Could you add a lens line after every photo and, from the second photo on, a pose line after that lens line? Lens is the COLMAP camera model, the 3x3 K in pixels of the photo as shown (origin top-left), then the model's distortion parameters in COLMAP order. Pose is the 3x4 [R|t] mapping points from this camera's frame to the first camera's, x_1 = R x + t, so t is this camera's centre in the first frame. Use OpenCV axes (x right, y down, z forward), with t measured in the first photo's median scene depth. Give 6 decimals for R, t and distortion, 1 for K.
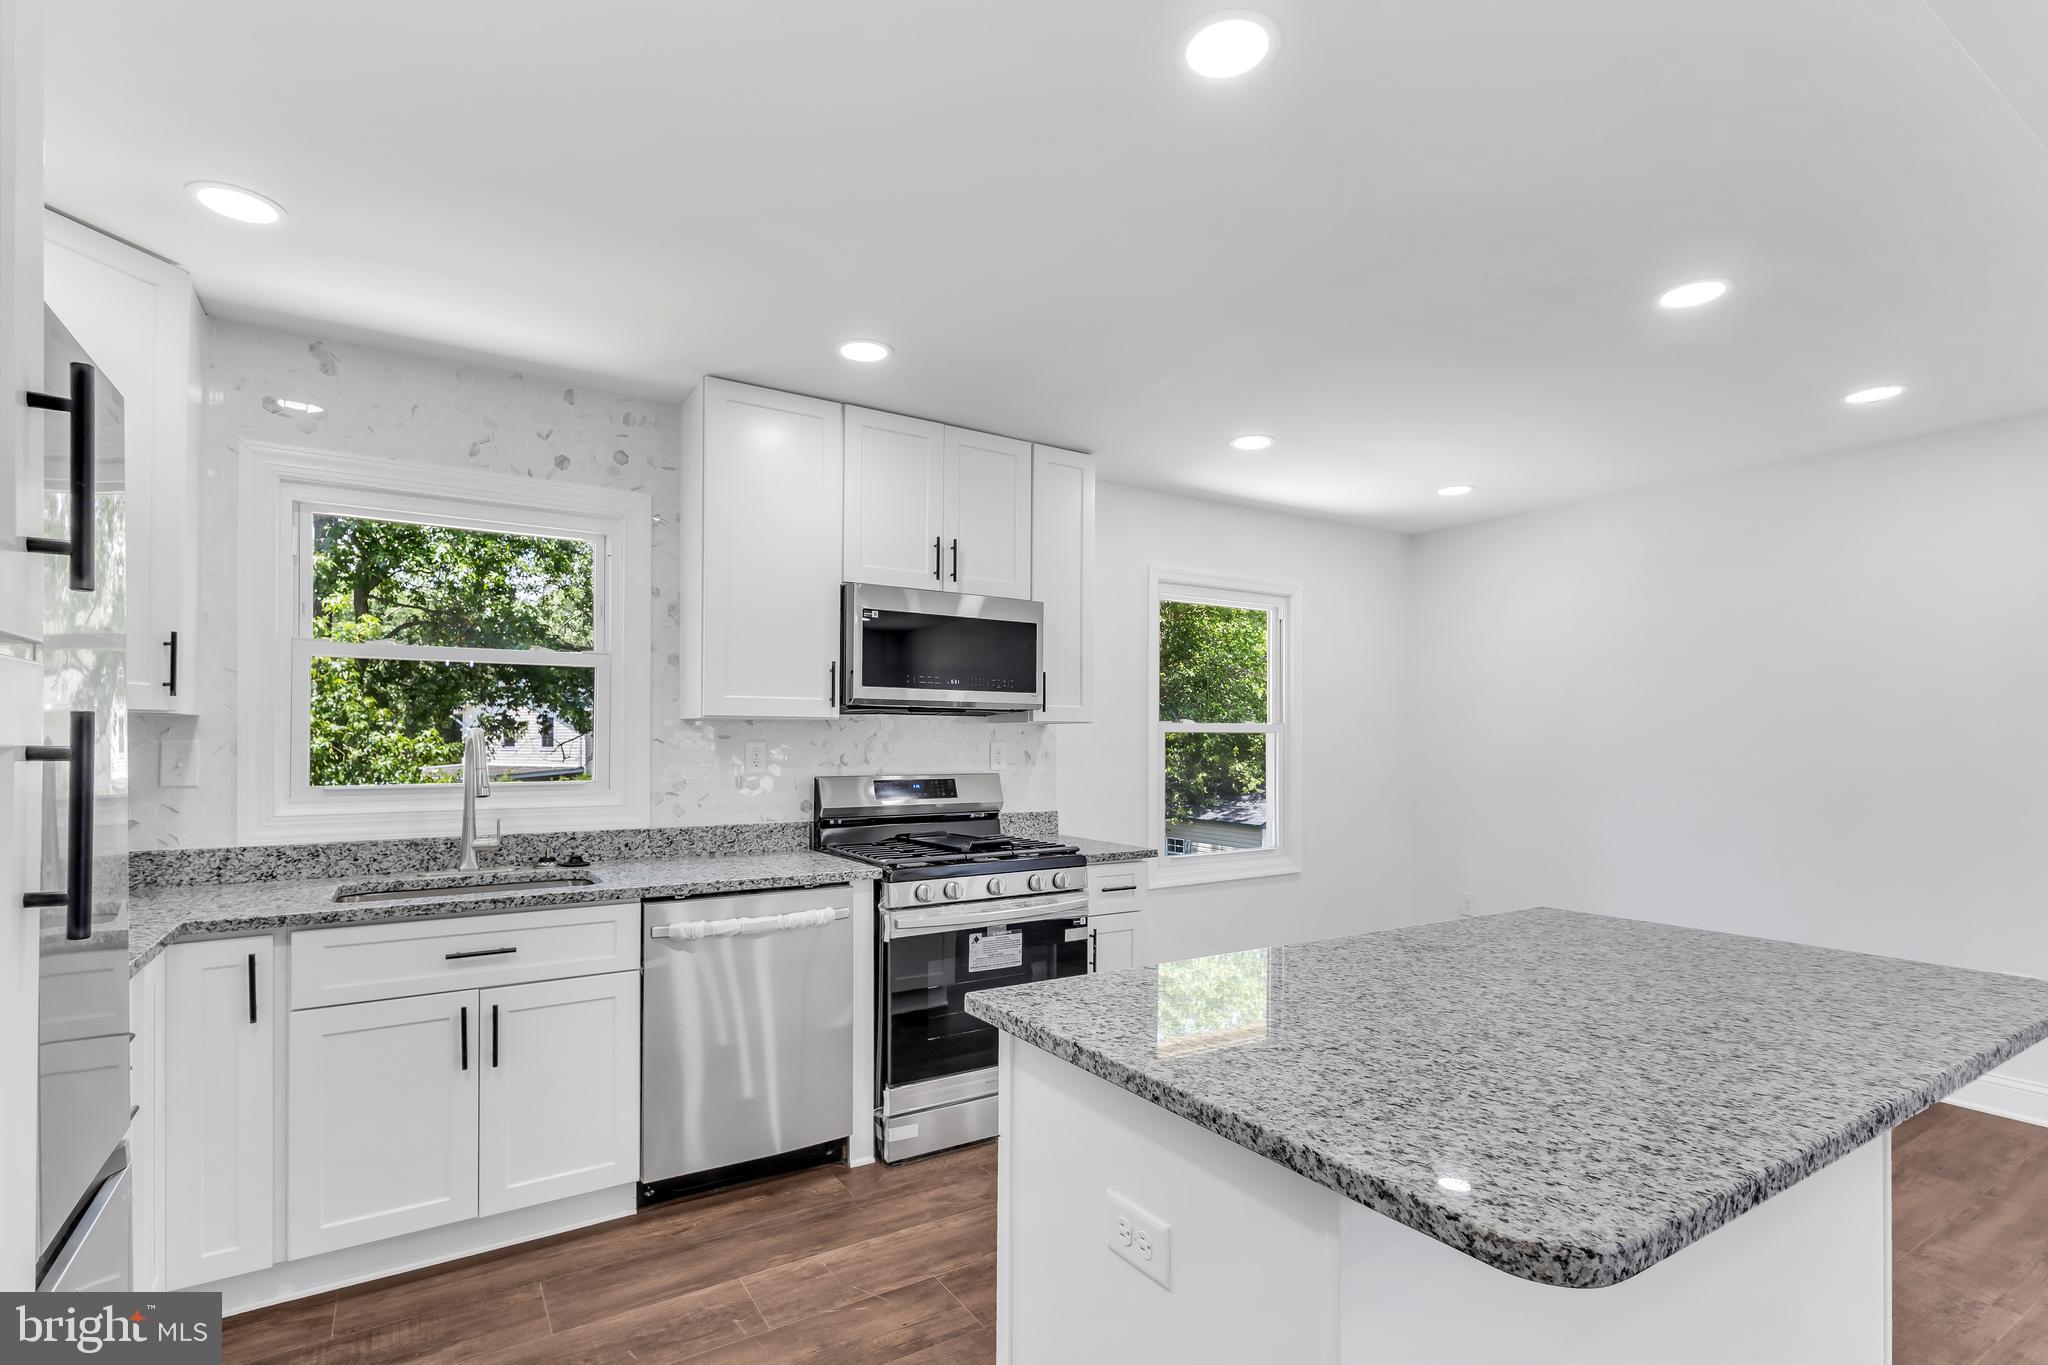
lens RADIAL K [[963.2, 0, 1016.6], [0, 963.2, 730.3], [0, 0, 1]] dist [0.015459, -0.004145]
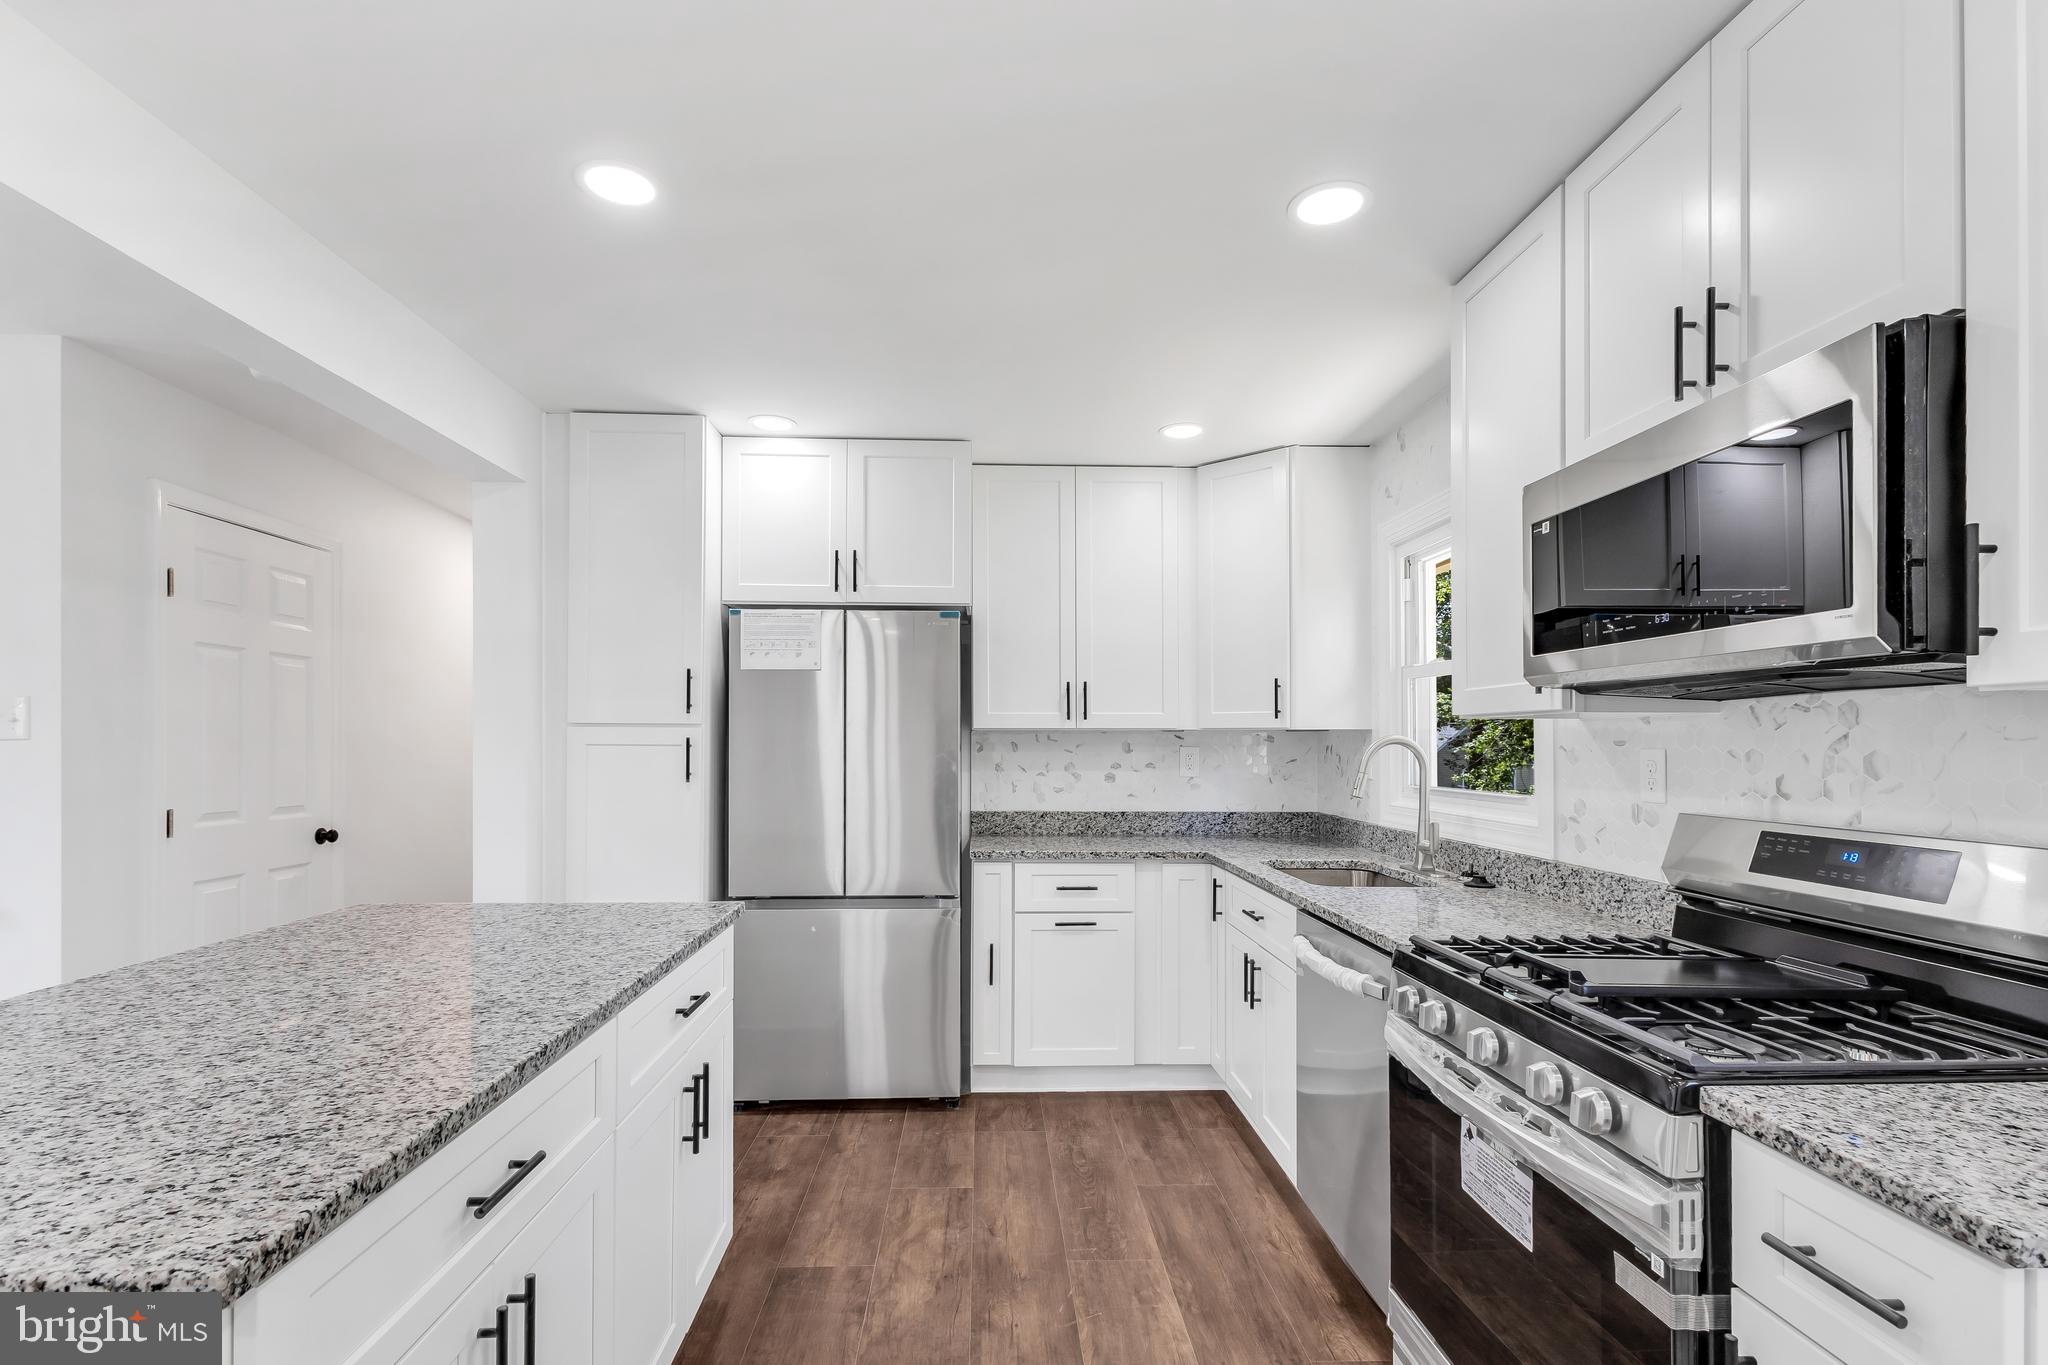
lens RADIAL K [[955.4, 0, 1019.2], [0, 955.4, 741.6], [0, 0, 1]] dist [0.008576, -0.001369]
pose [[-0.500678, -0.008095, -0.865596, 0.544015], [0.002367, 0.999940, -0.010720, 0.013735], [0.865631, -0.007417, -0.500628, 1.093589]]
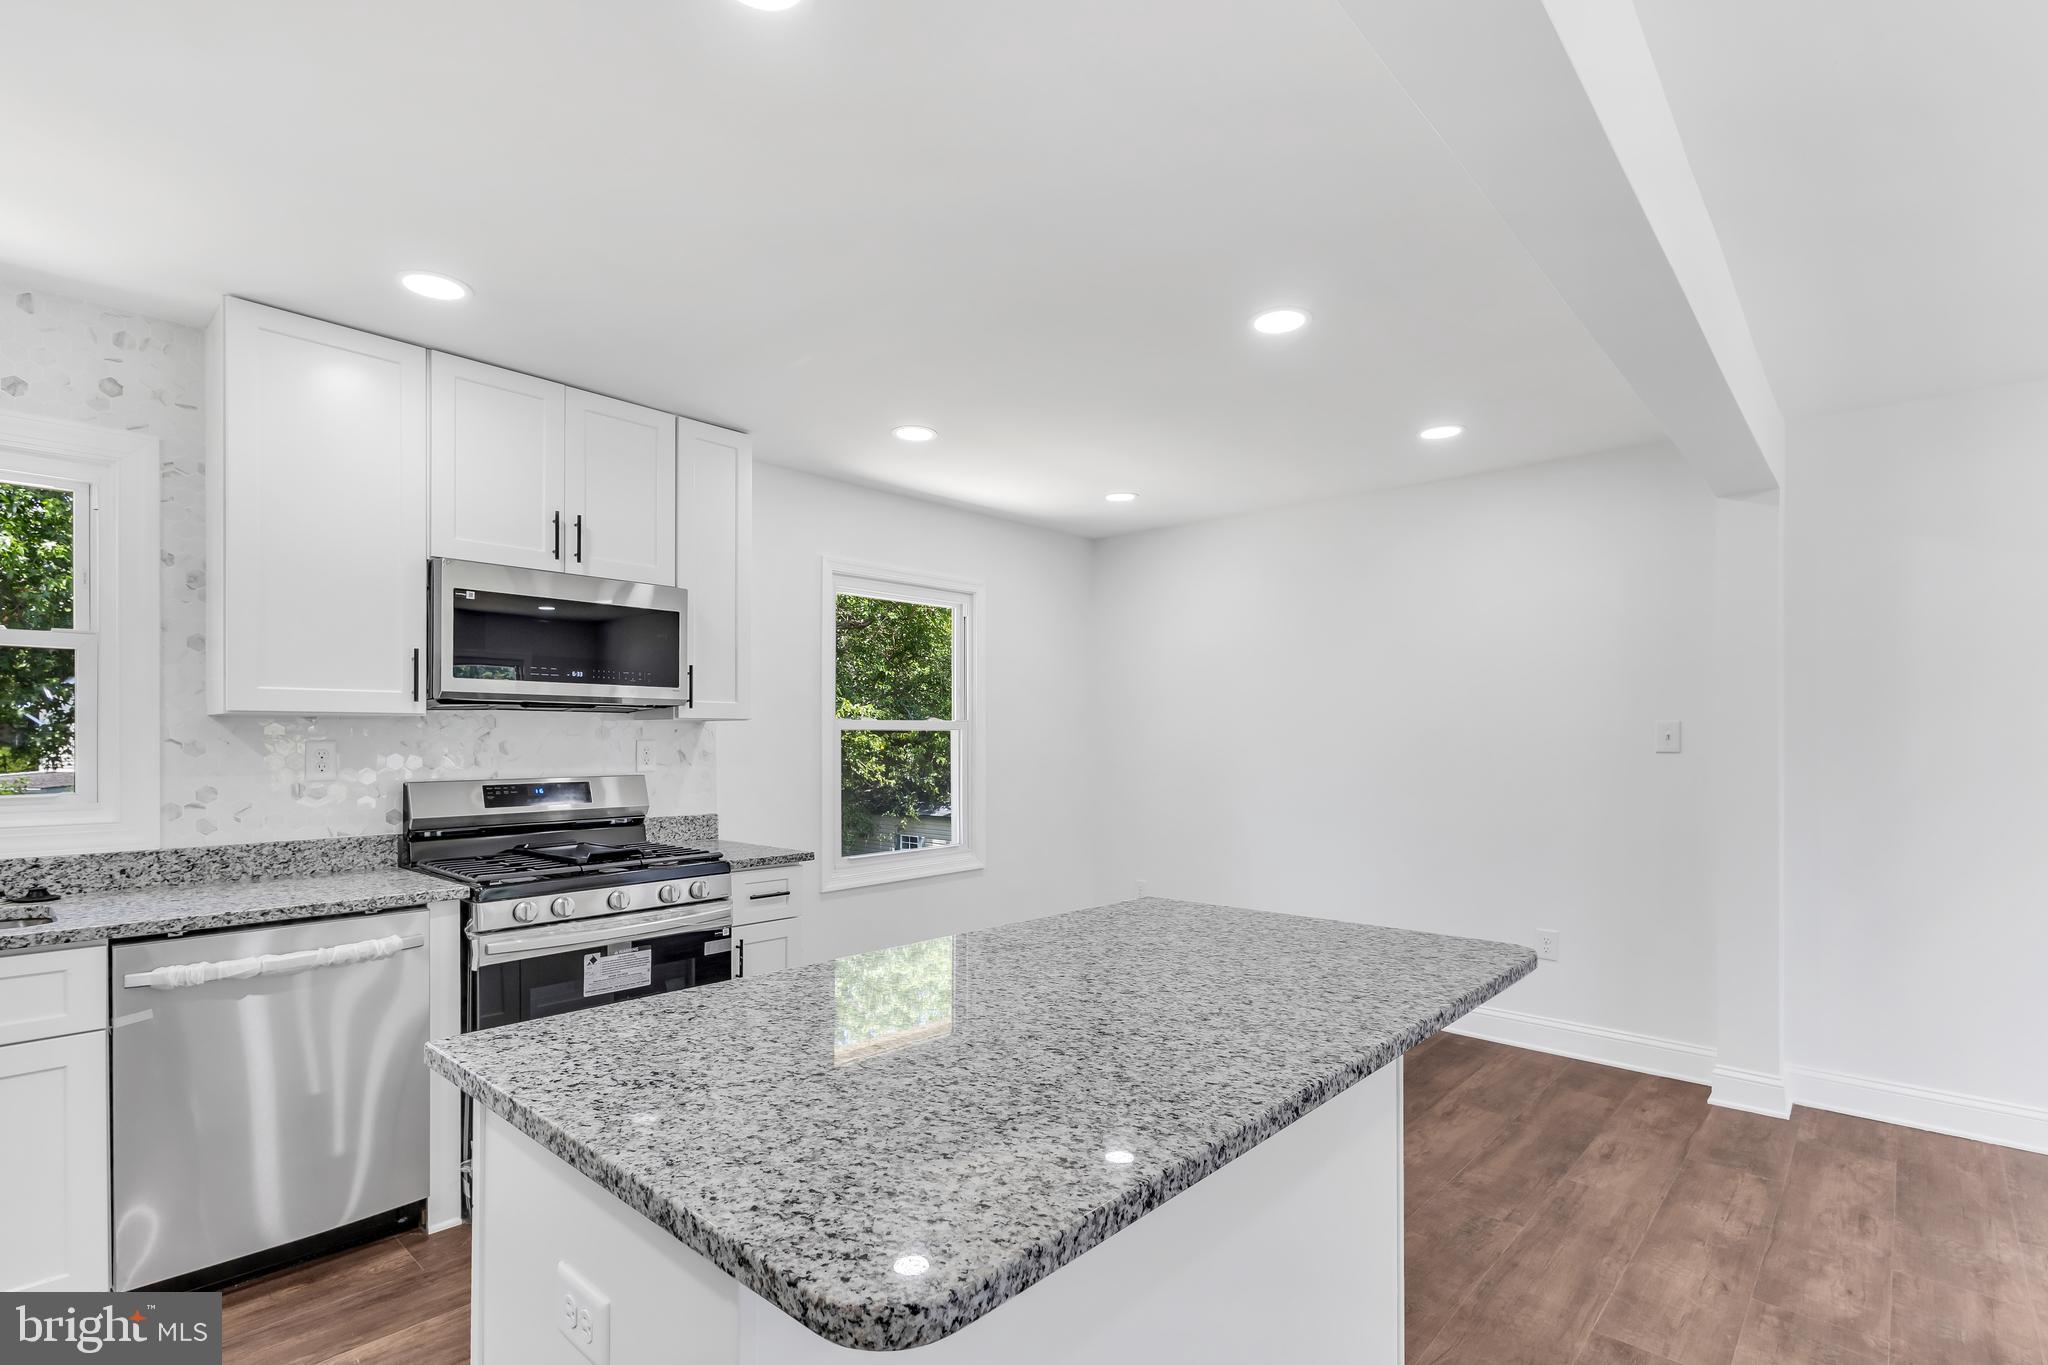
lens RADIAL K [[963.2, 0, 1016.6], [0, 963.2, 730.3], [0, 0, 1]] dist [0.015459, -0.004145]
pose [[0.966185, -0.002832, 0.257833, 0.112626], [0.001991, 0.999992, 0.003522, -0.000039], [-0.257841, -0.002889, 0.966183, 0.027641]]
